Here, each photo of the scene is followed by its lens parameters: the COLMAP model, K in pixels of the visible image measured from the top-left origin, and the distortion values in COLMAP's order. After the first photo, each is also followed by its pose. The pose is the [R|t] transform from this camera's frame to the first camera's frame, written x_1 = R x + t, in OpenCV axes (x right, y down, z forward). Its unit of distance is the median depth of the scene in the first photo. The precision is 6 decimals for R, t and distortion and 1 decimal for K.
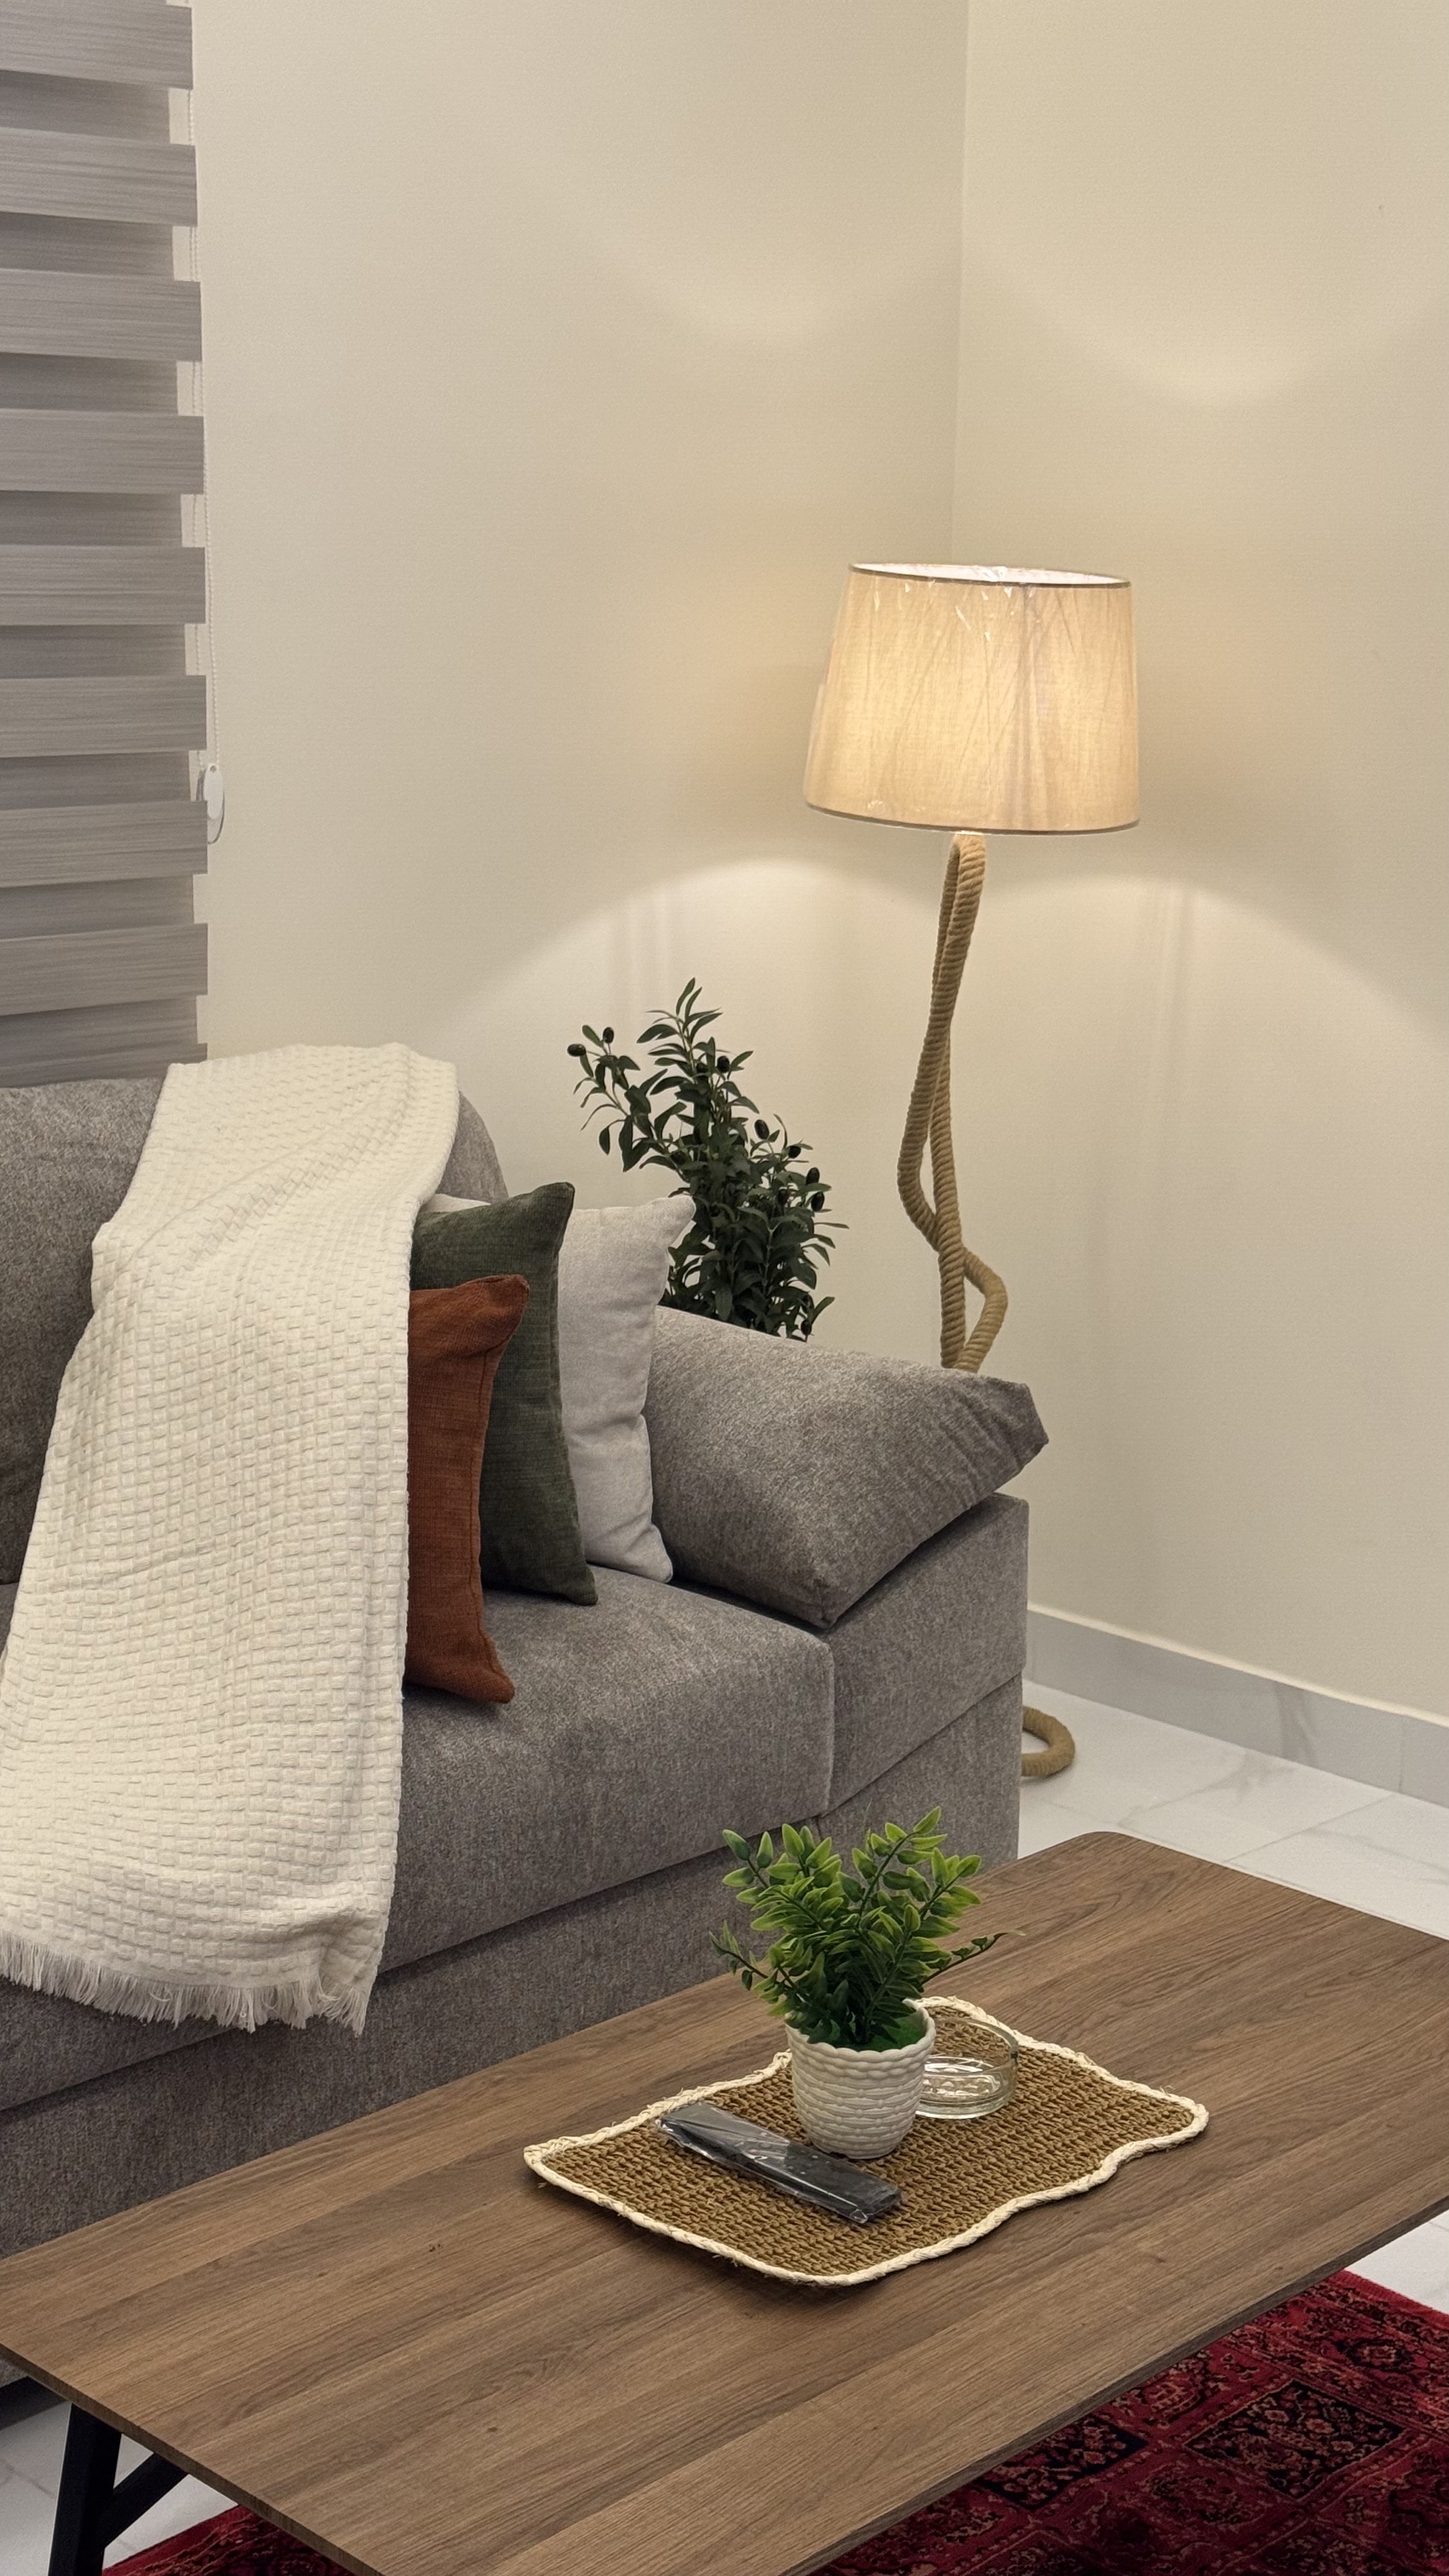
lens RADIAL K [[3581.2, 0, 721.6], [0, 3581.2, 1297.7], [0, 0, 1]] dist [0.136895, 0.000000]
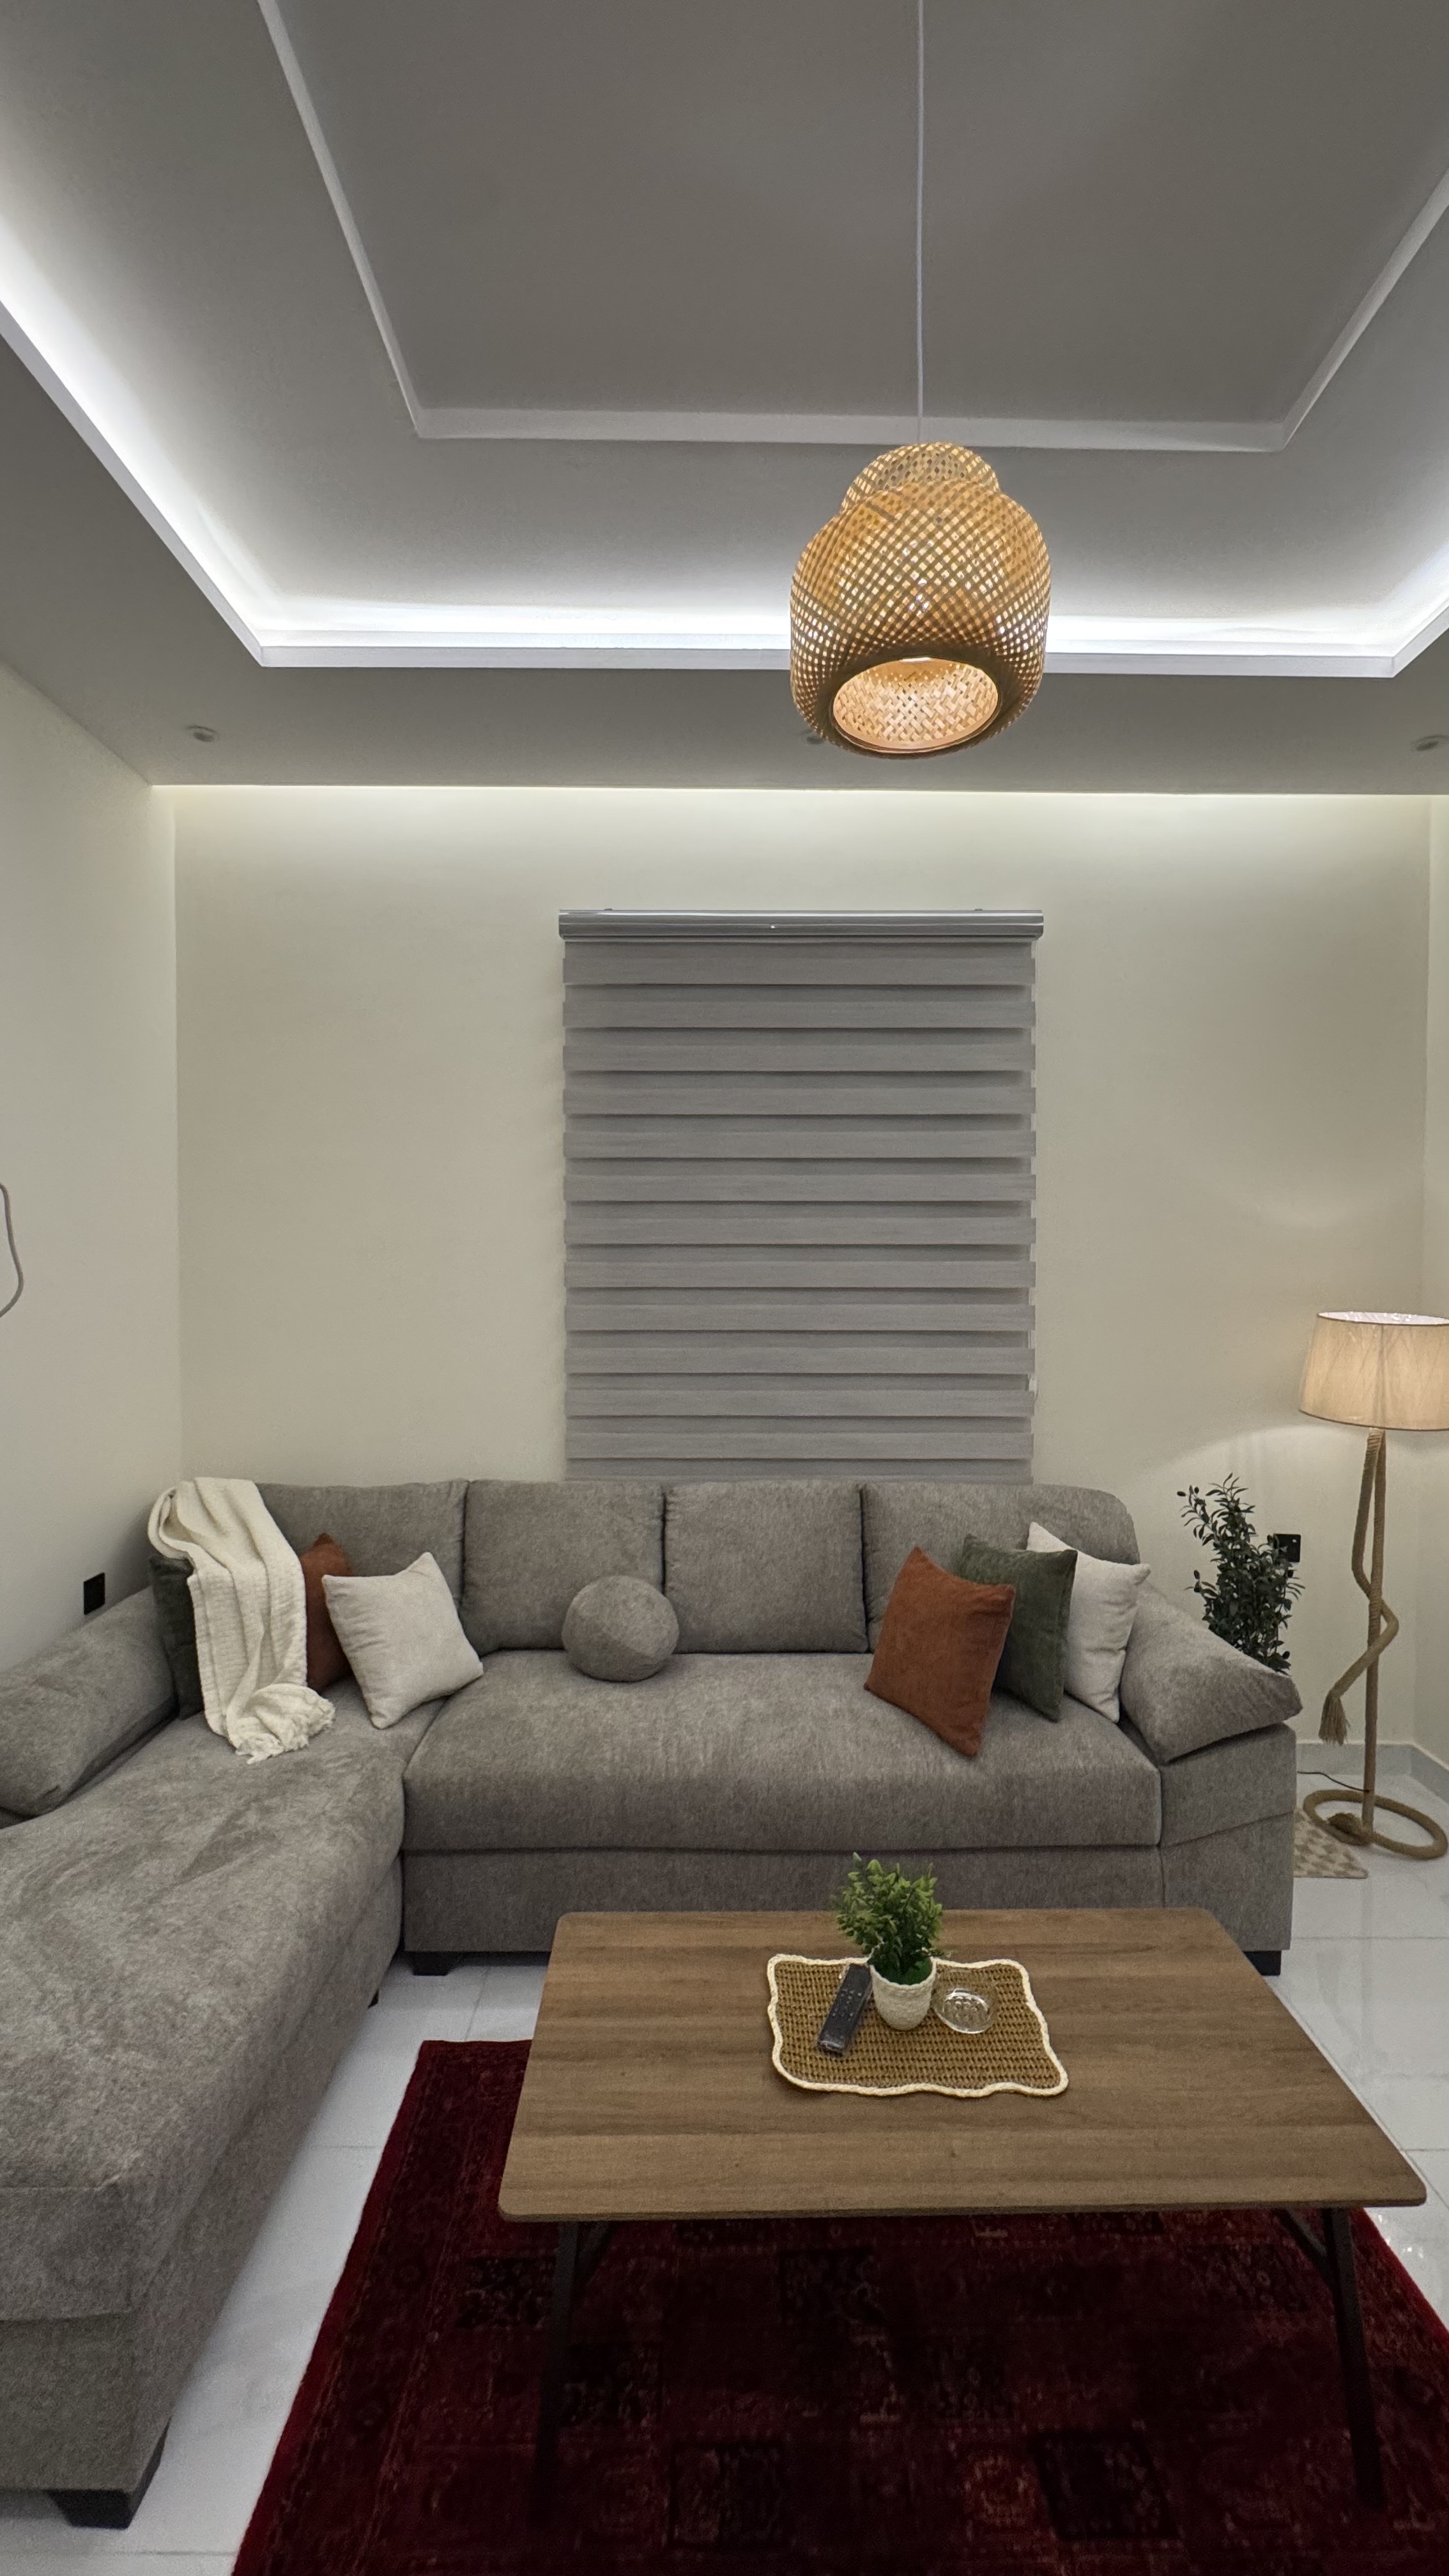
lens RADIAL K [[1024.8, 0, 714.5], [0, 1024.8, 1285.5], [0, 0, 1]] dist [-0.002014, -0.000105]
pose [[0.716350, 0.006589, -0.697710, 0.290231], [-0.143544, 0.979958, -0.138124, -0.081863], [0.682816, 0.199097, 0.702938, 0.269146]]
